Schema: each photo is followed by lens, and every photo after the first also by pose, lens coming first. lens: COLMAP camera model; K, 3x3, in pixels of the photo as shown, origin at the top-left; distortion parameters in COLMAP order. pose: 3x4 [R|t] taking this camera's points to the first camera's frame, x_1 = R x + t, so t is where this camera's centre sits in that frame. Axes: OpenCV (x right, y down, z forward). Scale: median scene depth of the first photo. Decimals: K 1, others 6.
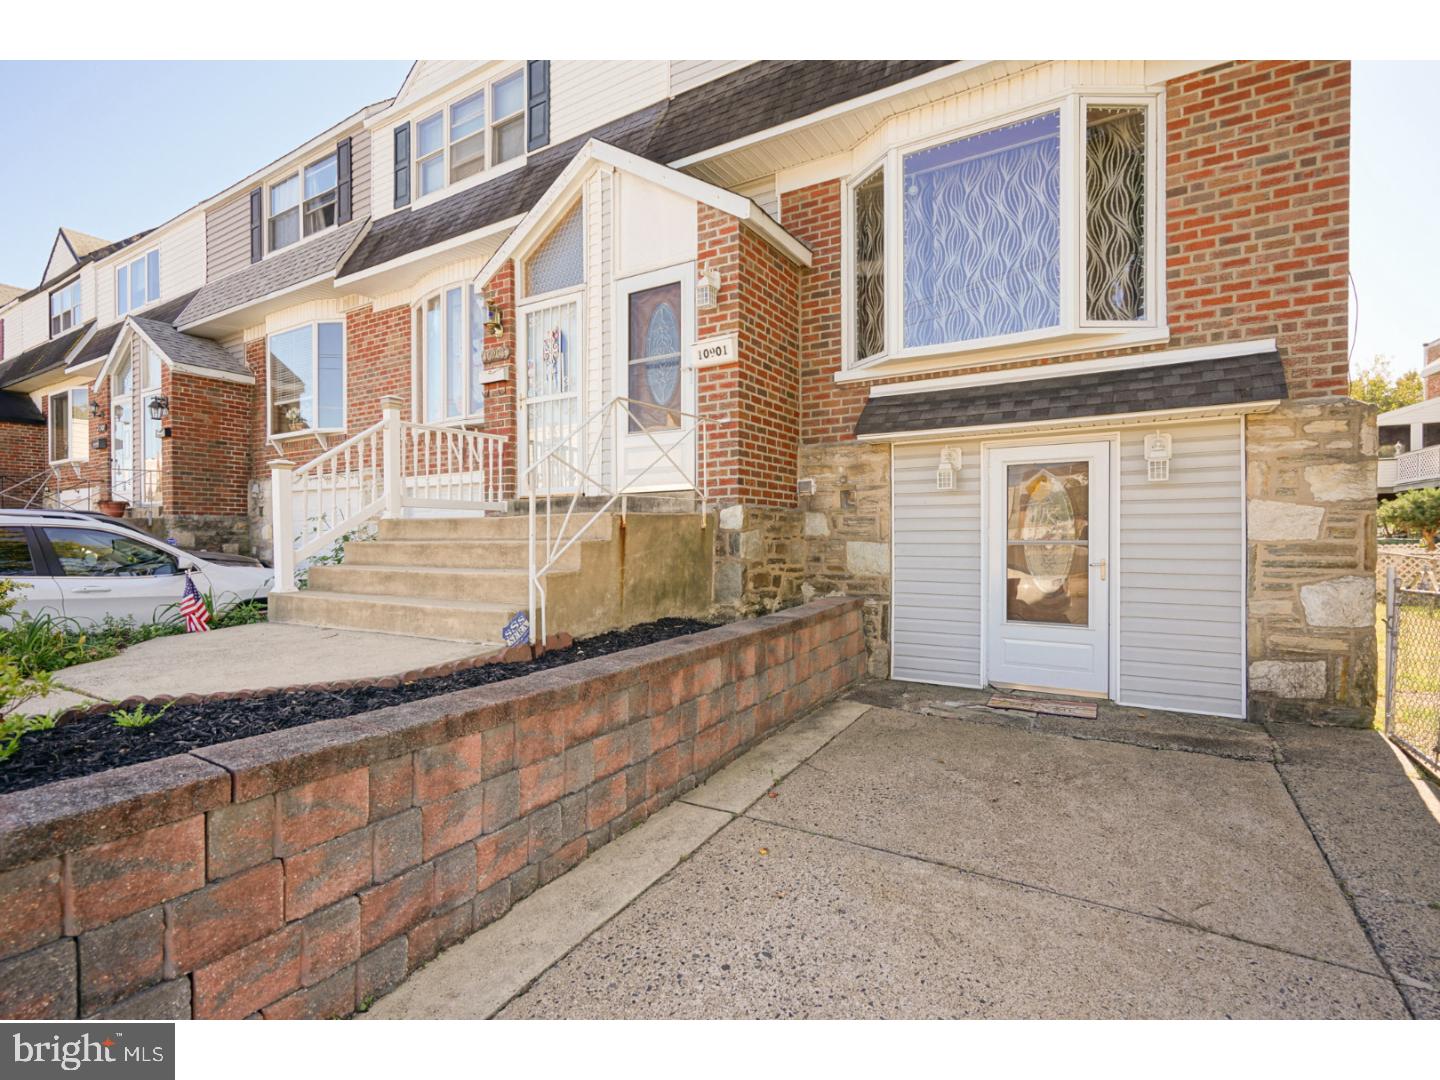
lens RADIAL K [[695.2, 0, 715.5], [0, 695.2, 541.2], [0, 0, 1]] dist [0.002120, 0.000429]
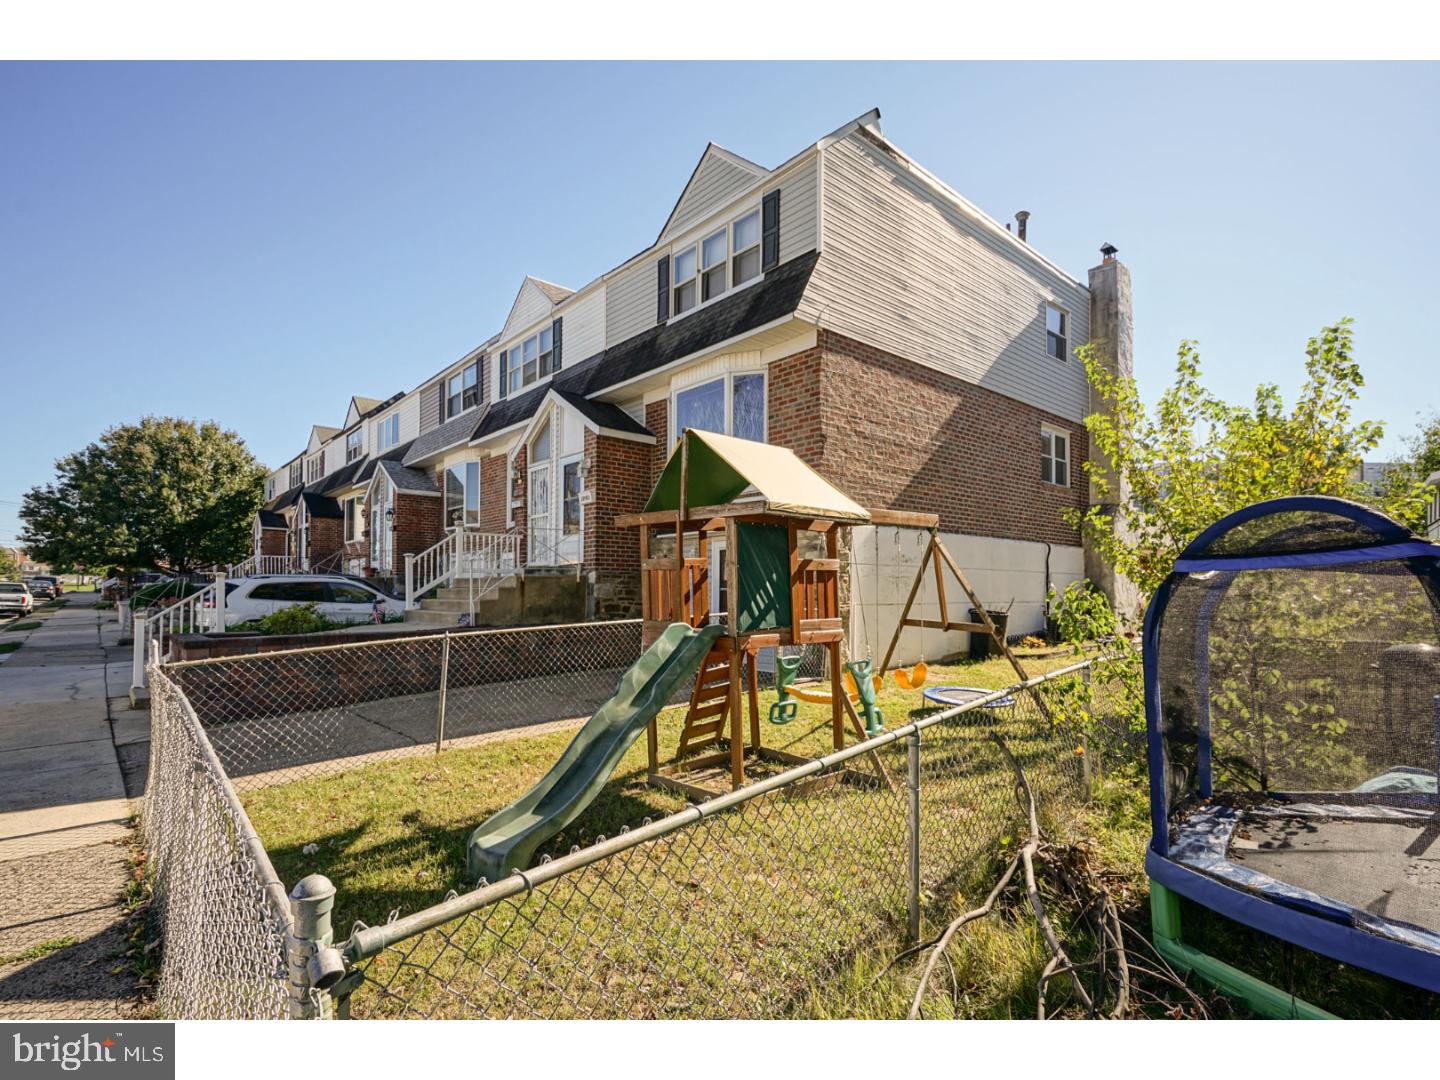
lens RADIAL K [[695.2, 0, 712.9], [0, 695.2, 580.4], [0, 0, 1]] dist [0.002120, 0.000429]
pose [[0.958108, -0.003713, -0.286382, 0.839622], [-0.002117, 0.999797, -0.020044, 0.014871], [0.286398, 0.019810, 0.957906, -0.776455]]
